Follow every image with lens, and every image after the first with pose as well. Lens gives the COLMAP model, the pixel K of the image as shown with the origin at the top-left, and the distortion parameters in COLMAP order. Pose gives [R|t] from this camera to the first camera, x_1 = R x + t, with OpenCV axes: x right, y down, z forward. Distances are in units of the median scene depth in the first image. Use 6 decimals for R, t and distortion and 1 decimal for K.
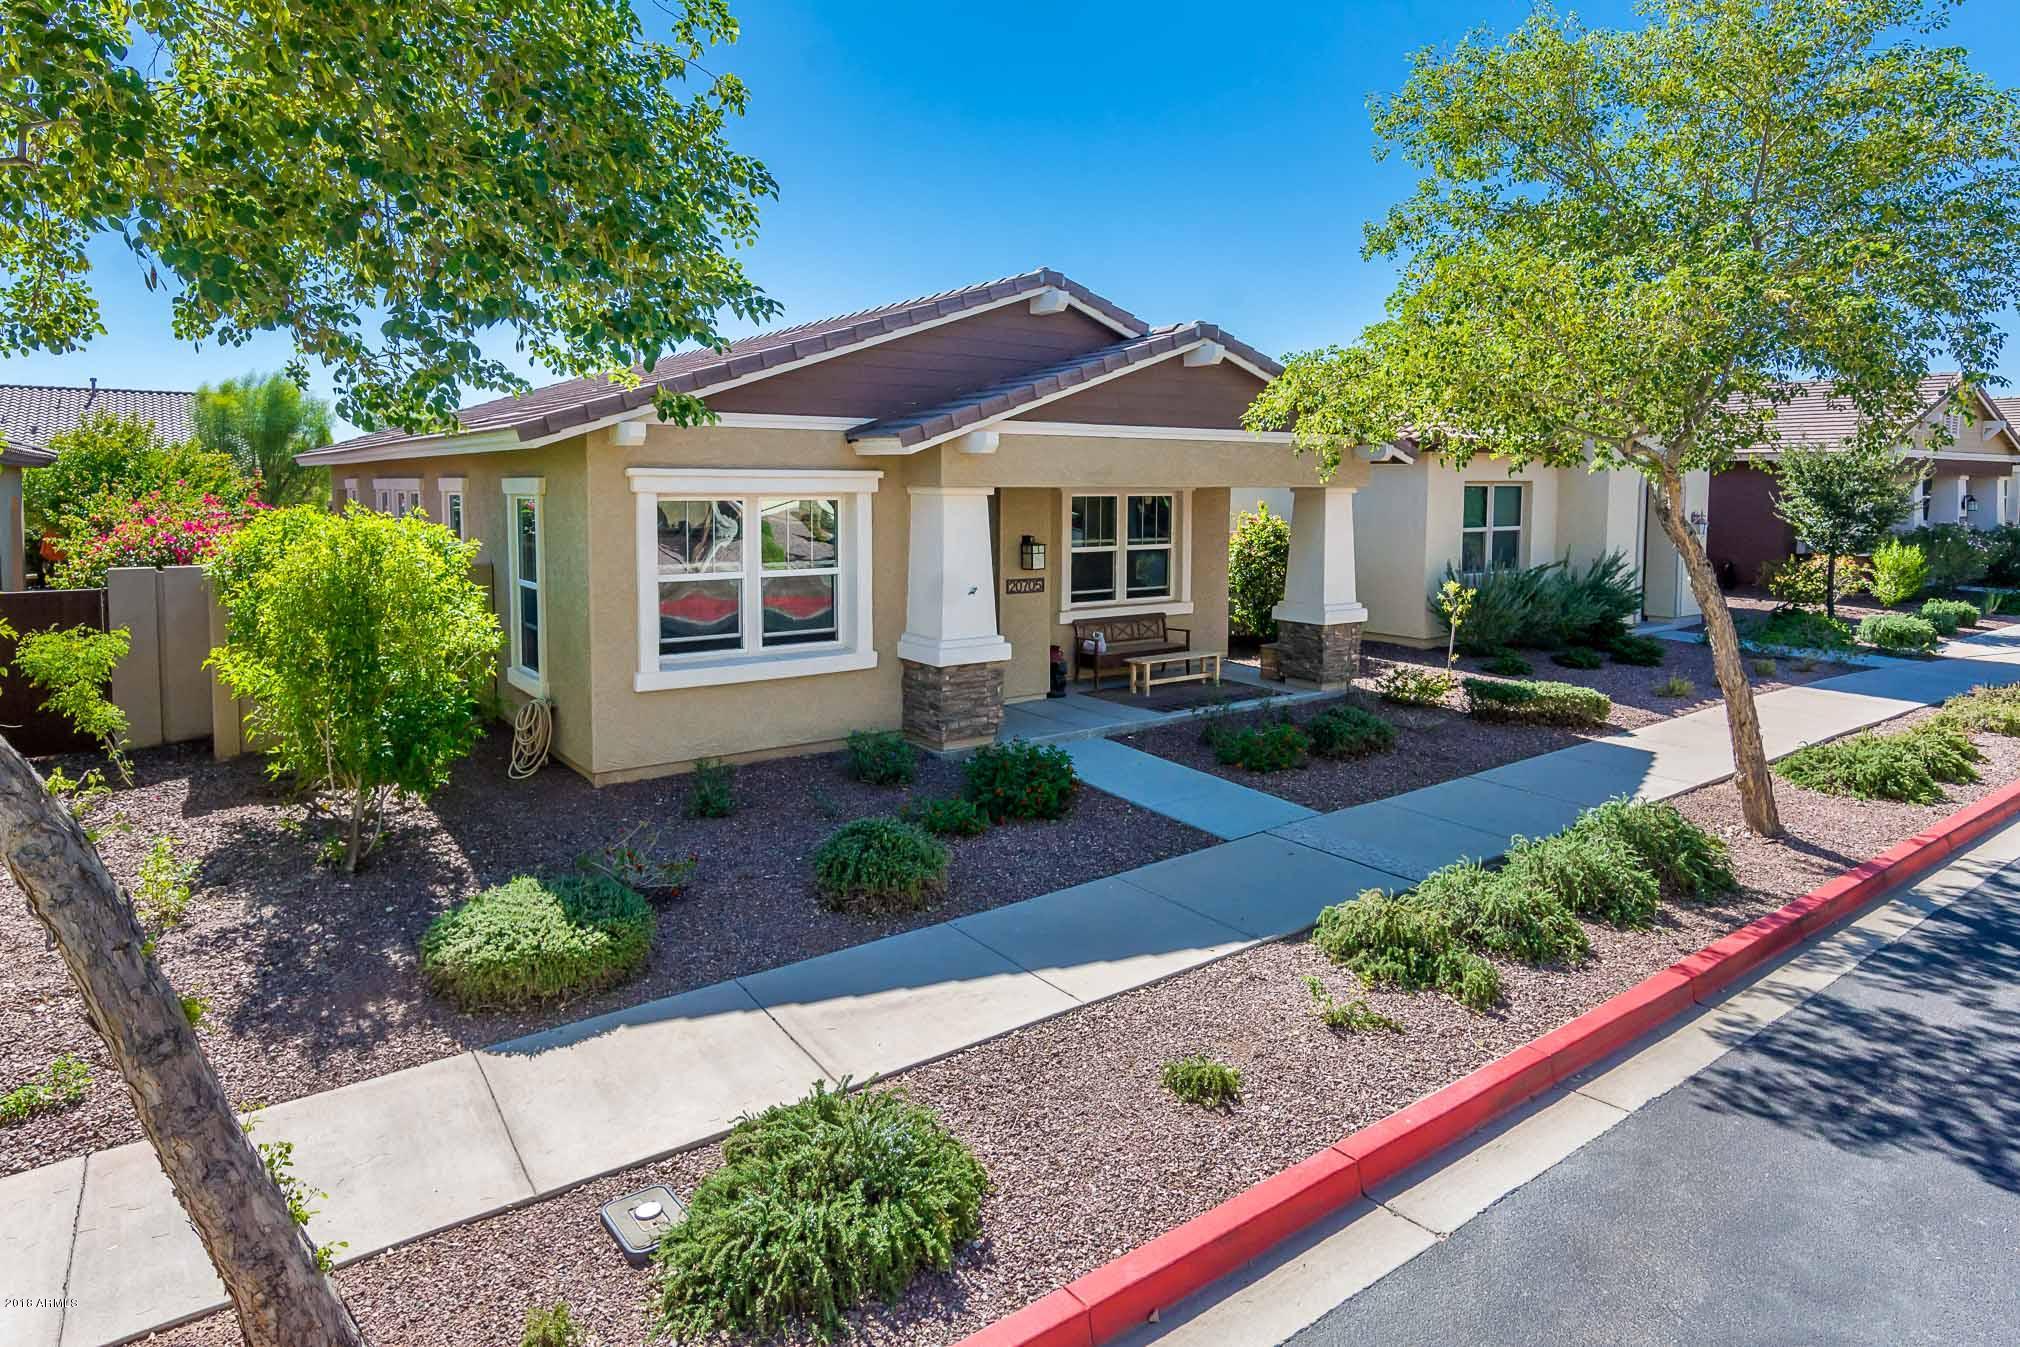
lens RADIAL K [[1162.6, 0, 1009.3], [0, 1162.6, 576.3], [0, 0, 1]] dist [0.000252, -0.002577]
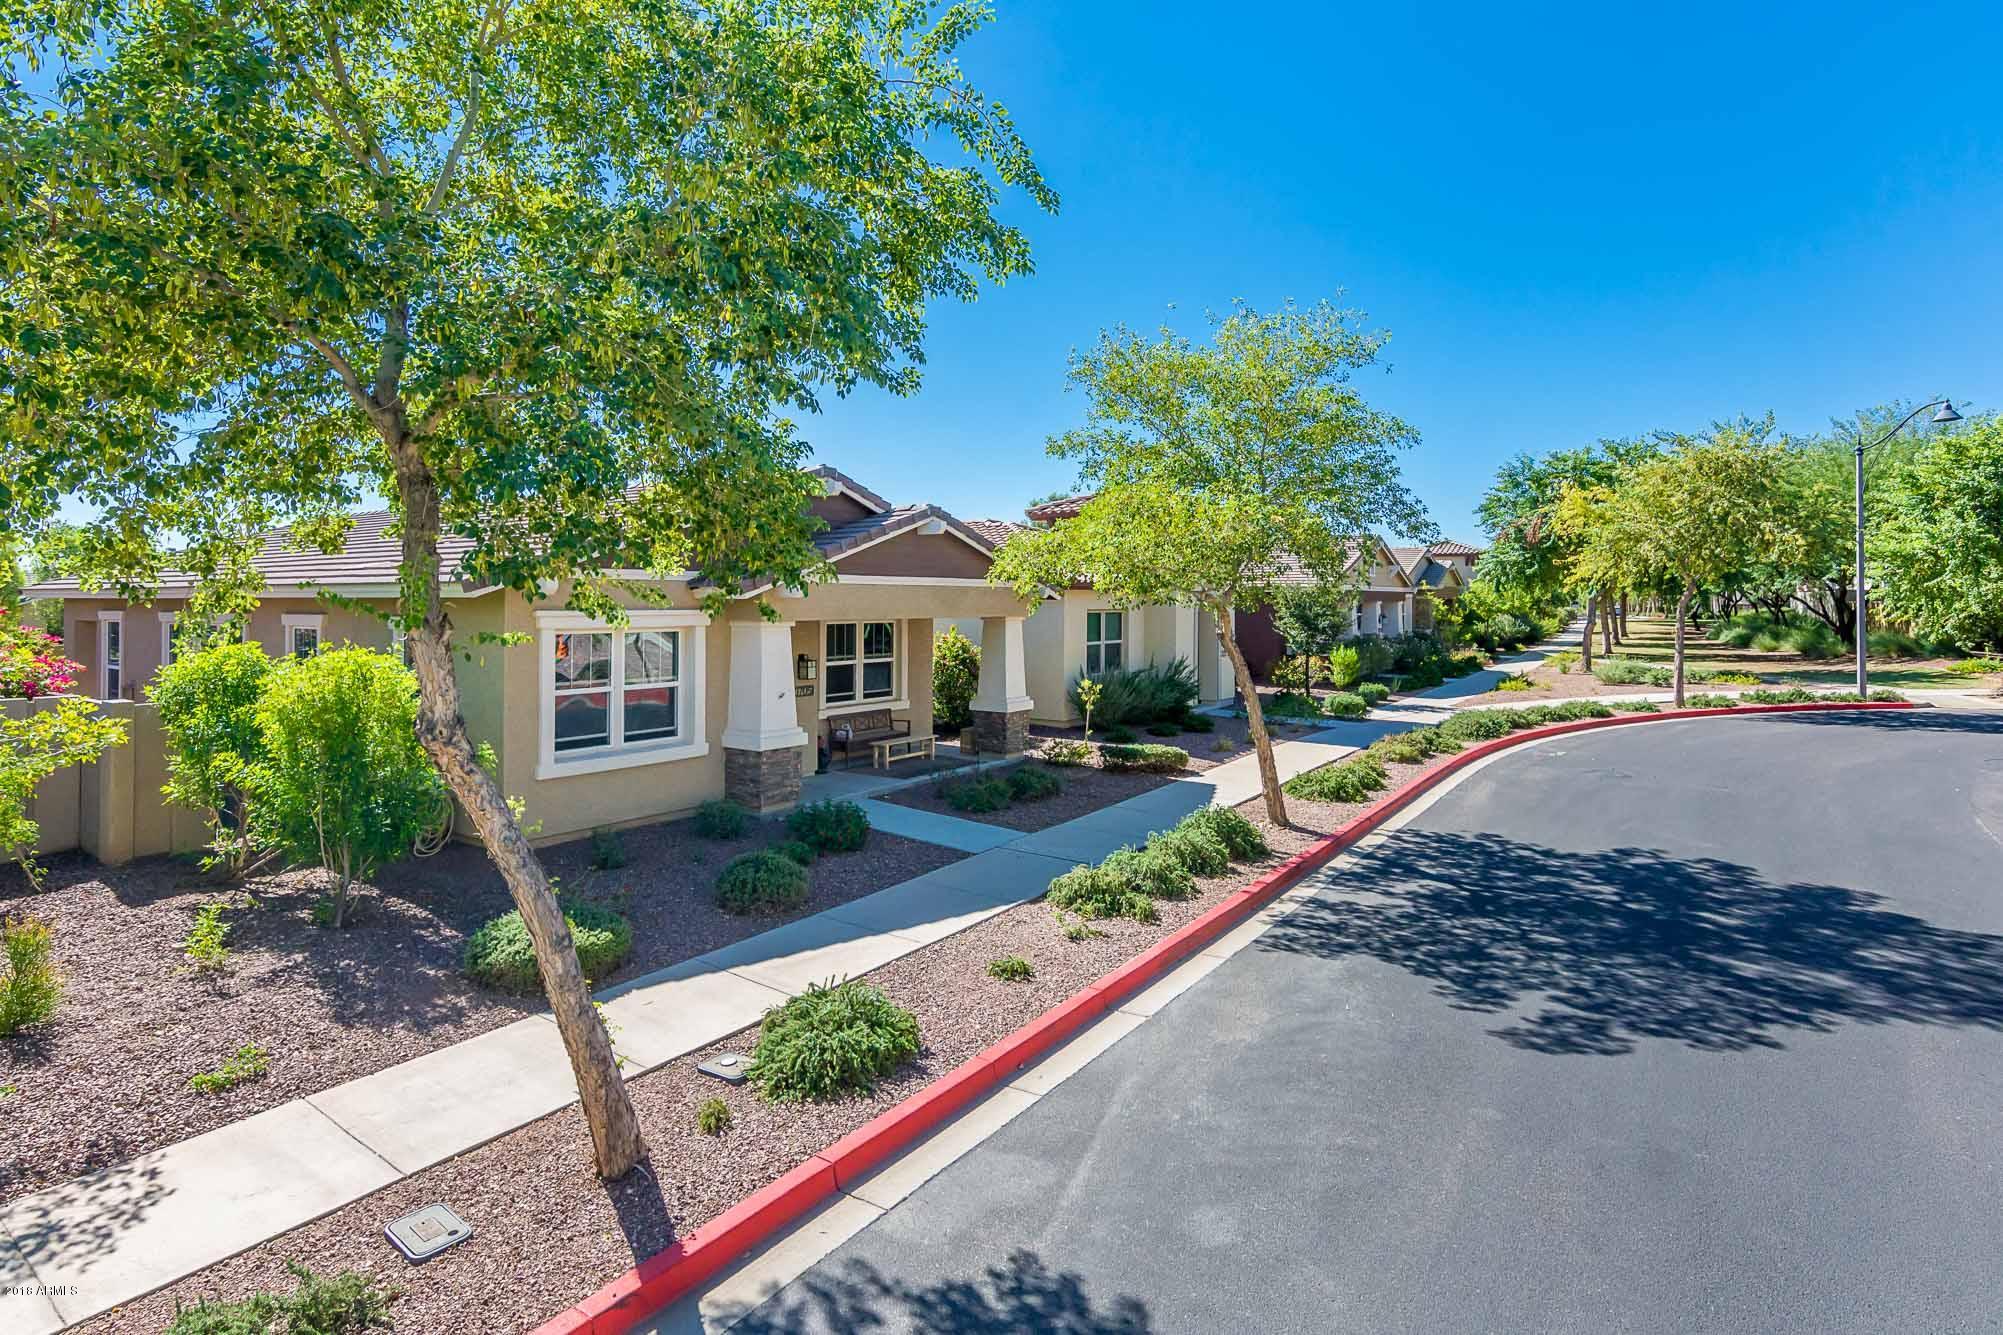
lens RADIAL K [[1017.9, 0, 1007.8], [0, 1017.9, 642.4], [0, 0, 1]] dist [0.005461, -0.000715]
pose [[0.945649, -0.015753, 0.324807, -0.167474], [0.028797, 0.998959, -0.035390, 0.000085], [-0.323912, 0.042819, 0.945118, -0.235439]]
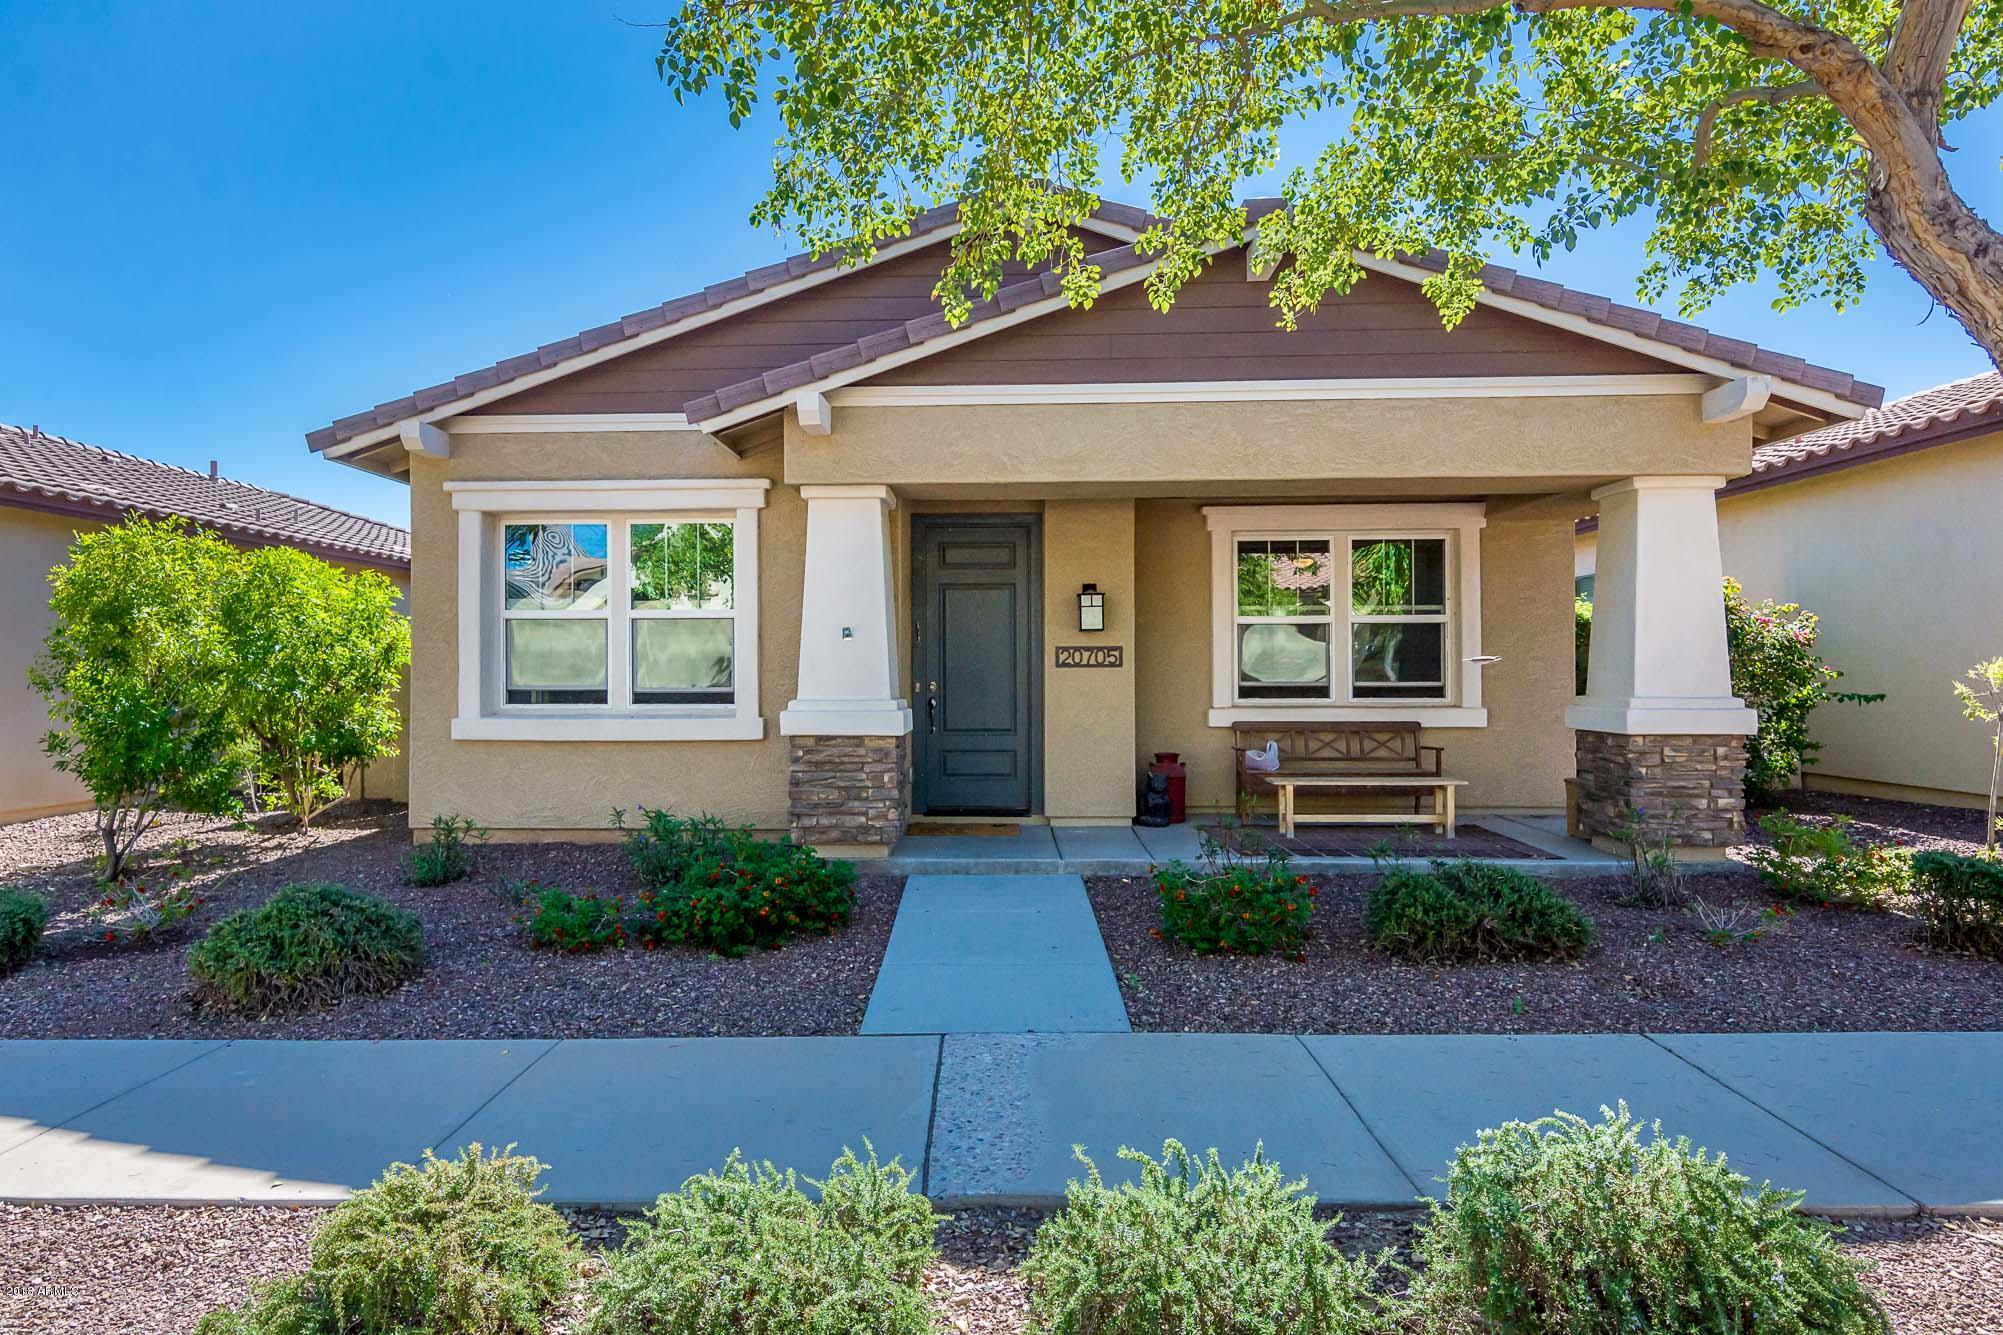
lens RADIAL K [[1142.9, 0, 1001.5], [0, 1142.9, 667.5], [0, 0, 1]] dist [0.001483, -0.000188]
pose [[0.780540, -0.012637, -0.624978, 0.472569], [-0.046047, 0.995917, -0.077646, 0.082935], [0.623407, 0.089384, 0.776772, 0.522070]]
